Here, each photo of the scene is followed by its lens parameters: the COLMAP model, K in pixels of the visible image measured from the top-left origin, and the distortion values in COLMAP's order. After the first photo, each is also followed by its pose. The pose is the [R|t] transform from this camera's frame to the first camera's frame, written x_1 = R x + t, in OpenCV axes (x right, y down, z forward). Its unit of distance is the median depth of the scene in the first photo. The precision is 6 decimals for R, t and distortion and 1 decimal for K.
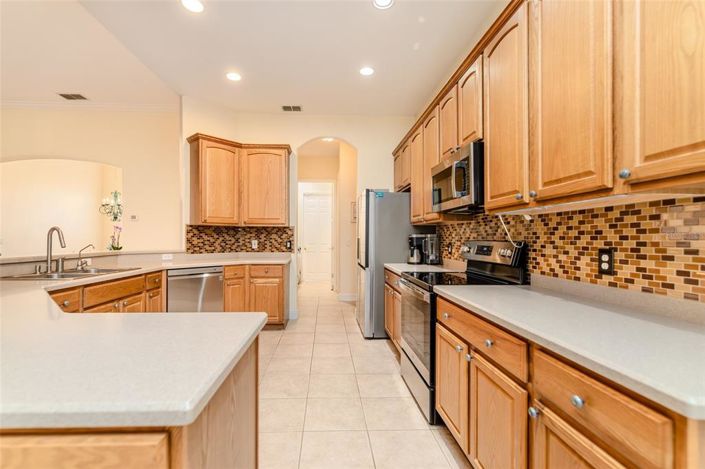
lens RADIAL K [[317.2, 0, 352.5], [0, 317.2, 234.5], [0, 0, 1]] dist [0.001582, 0.000171]
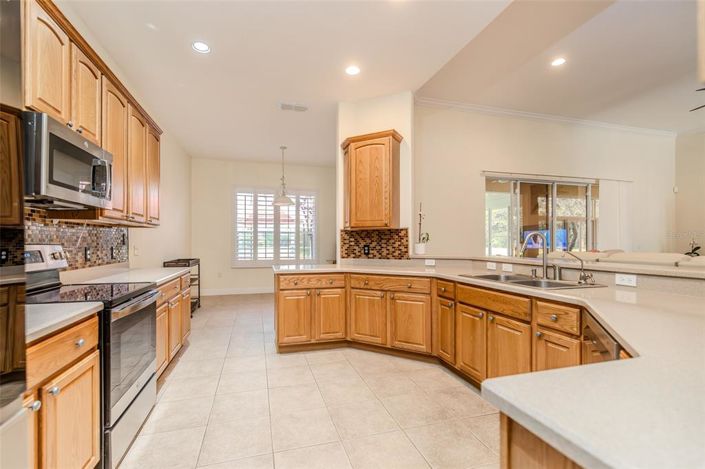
lens RADIAL K [[317.2, 0, 352.5], [0, 317.2, 234.5], [0, 0, 1]] dist [0.001582, 0.000171]
pose [[-0.976034, -0.008825, -0.217438, -0.167971], [-0.002000, 0.999499, -0.031586, 0.017843], [0.217608, -0.030394, -0.975563, 1.924625]]
